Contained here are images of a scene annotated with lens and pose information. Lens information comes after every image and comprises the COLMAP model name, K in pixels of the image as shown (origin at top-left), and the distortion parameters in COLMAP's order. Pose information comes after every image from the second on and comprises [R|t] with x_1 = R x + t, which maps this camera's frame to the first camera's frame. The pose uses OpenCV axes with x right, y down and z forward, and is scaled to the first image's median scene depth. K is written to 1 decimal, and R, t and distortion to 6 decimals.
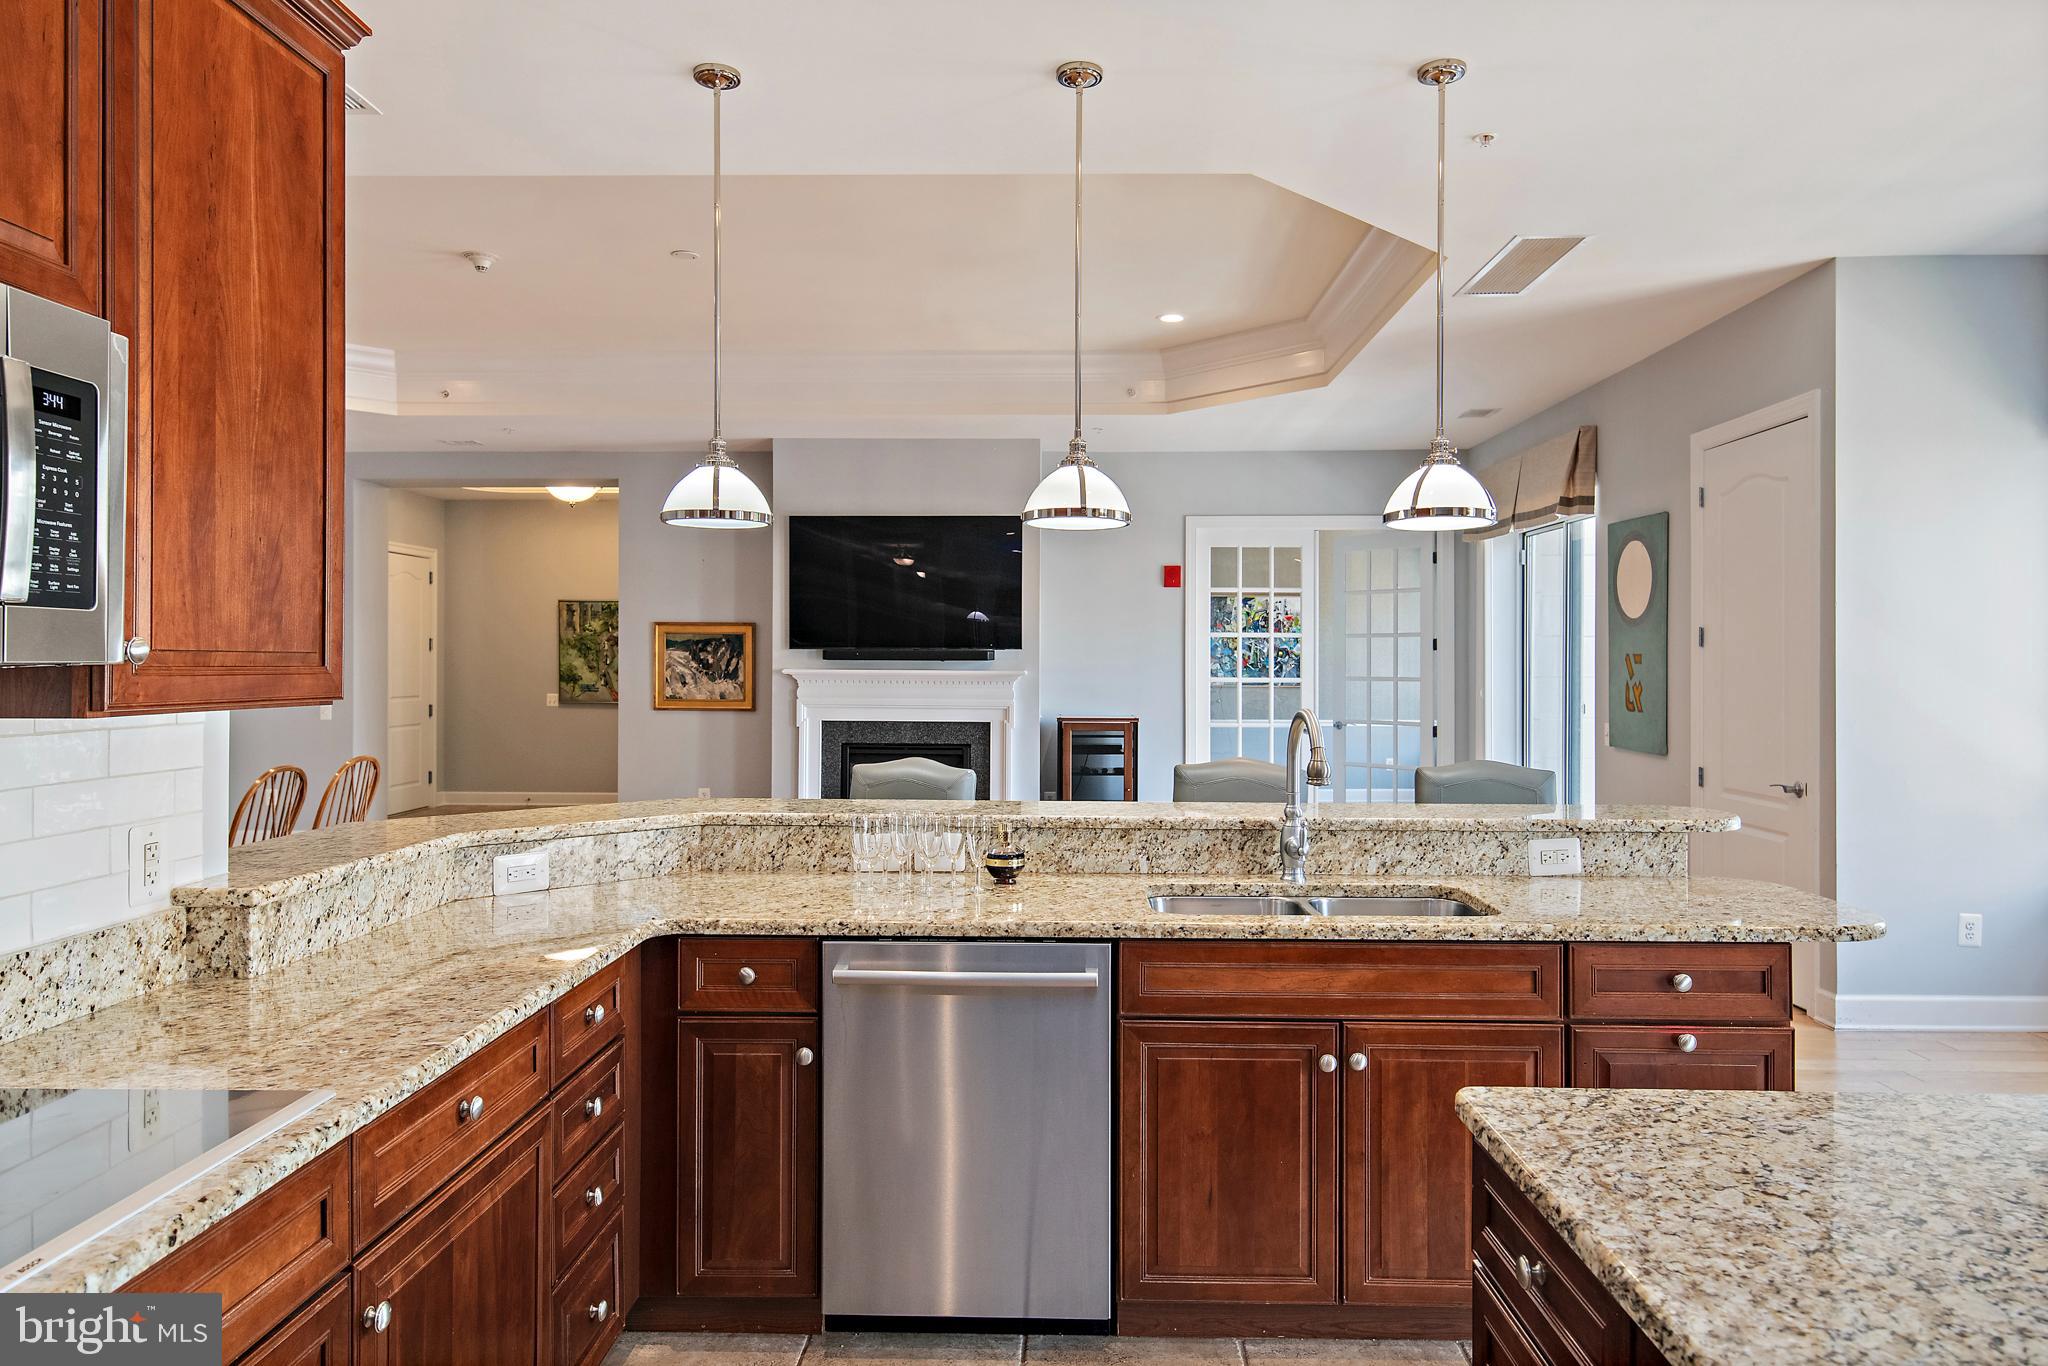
lens RADIAL K [[1284.5, 0, 1039.9], [0, 1284.5, 657.3], [0, 0, 1]] dist [0.013049, -0.018092]
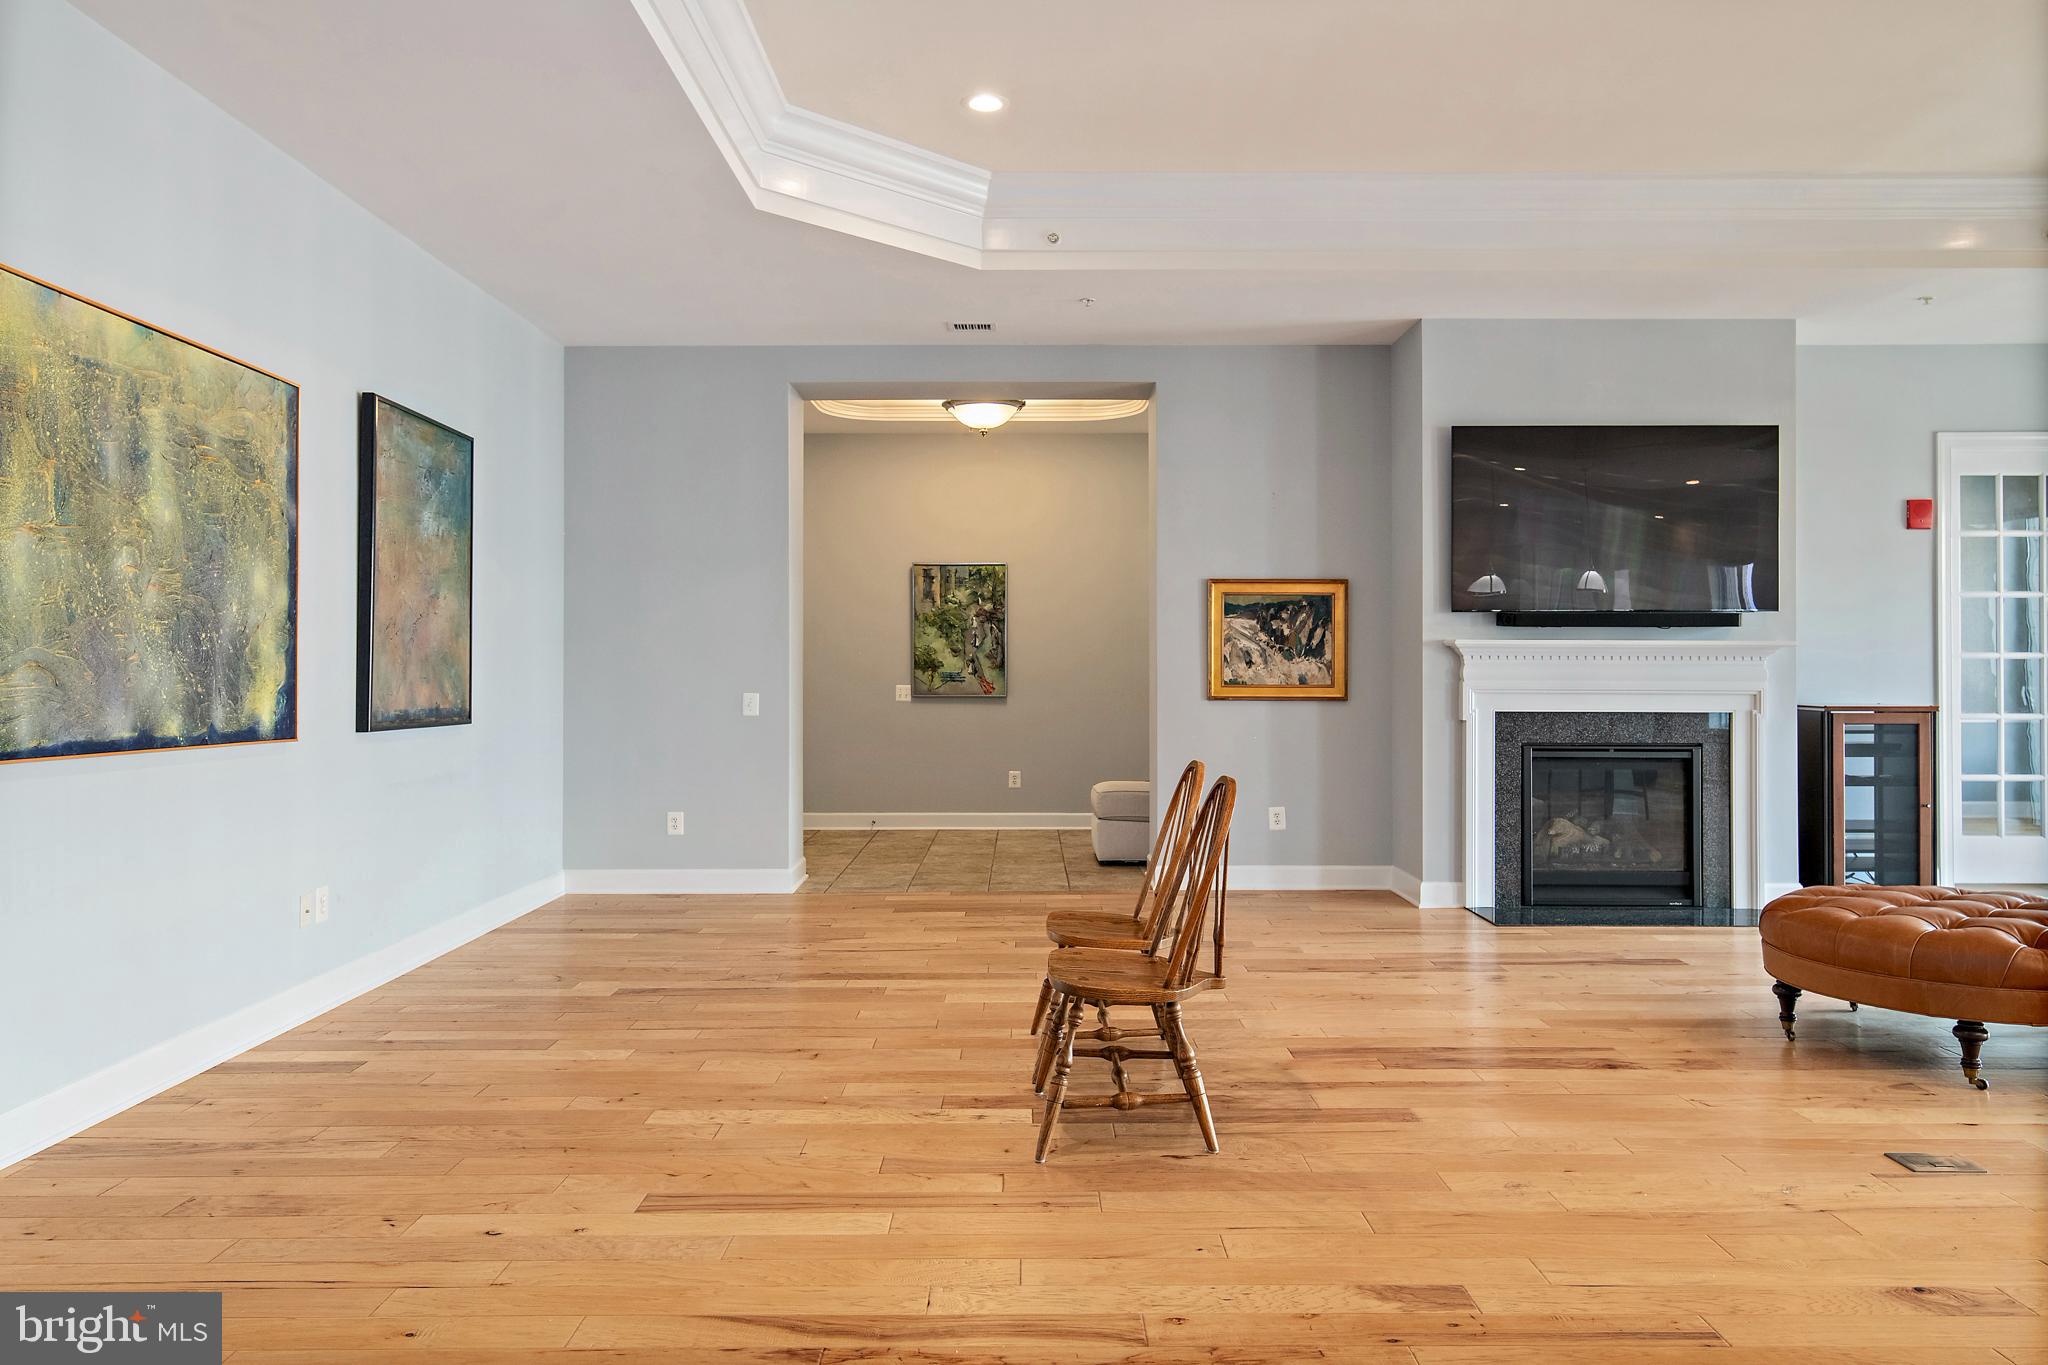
lens RADIAL K [[1411.6, 0, 1026.5], [0, 1411.6, 659.8], [0, 0, 1]] dist [-0.002310, 0.018943]
pose [[0.999688, -0.004522, 0.024573, -1.226653], [0.004534, 0.999990, -0.000433, 0.052546], [-0.024571, 0.000544, 0.999698, 0.611029]]
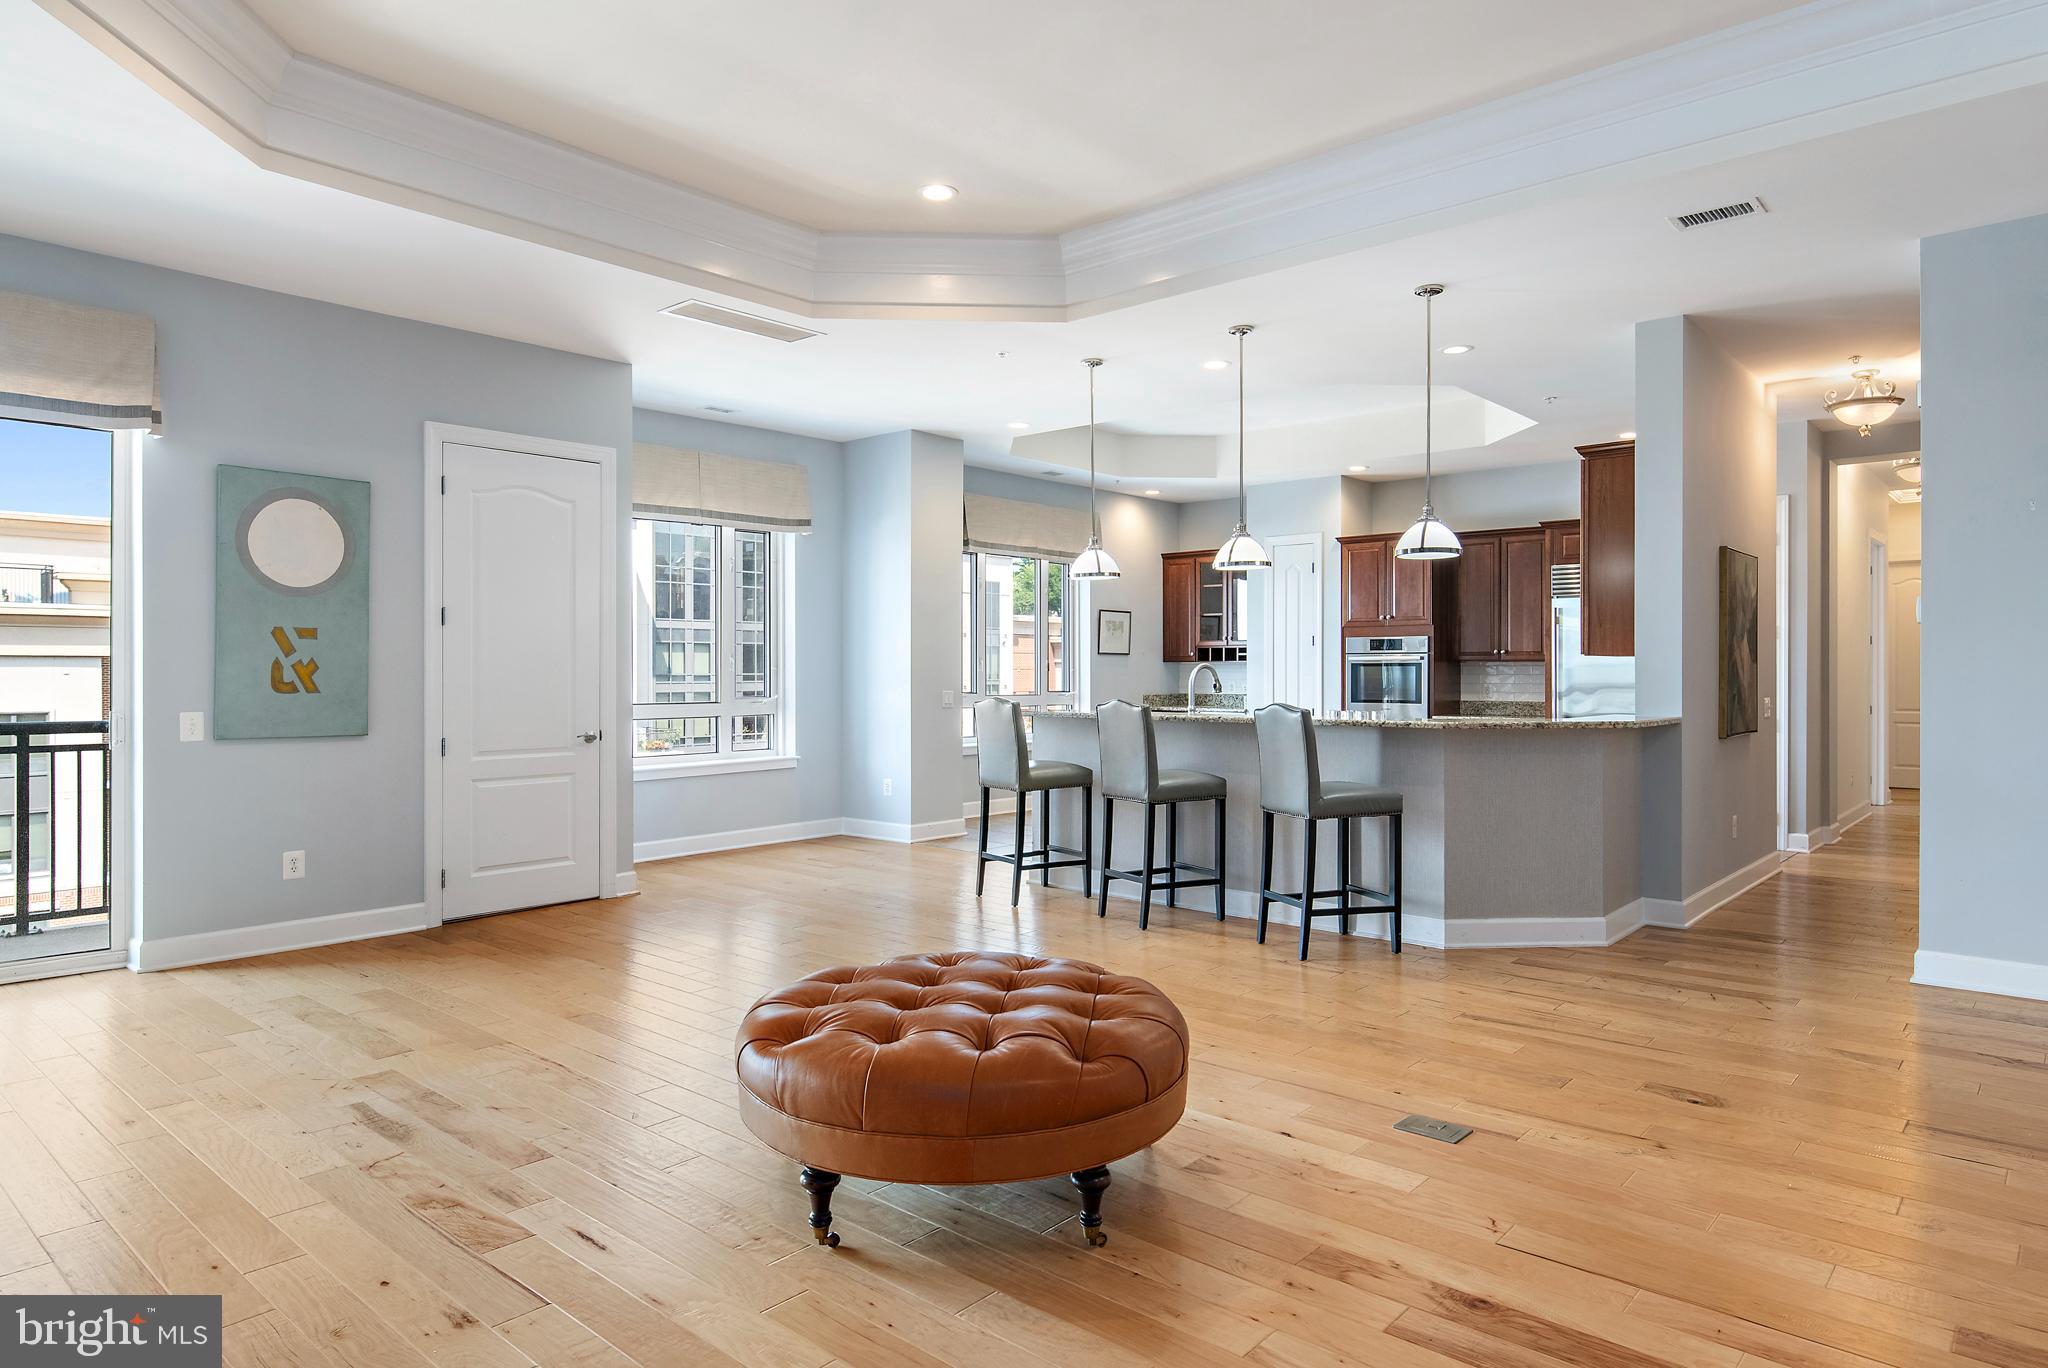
lens RADIAL K [[1217.0, 0, 1021.5], [0, 1217.0, 674.0], [0, 0, 1]] dist [0.005770, -0.009948]
pose [[-0.761633, -0.005360, 0.647986, -0.920858], [-0.005460, 0.999983, 0.001854, 0.051500], [-0.647985, -0.002126, -0.761650, 2.634775]]
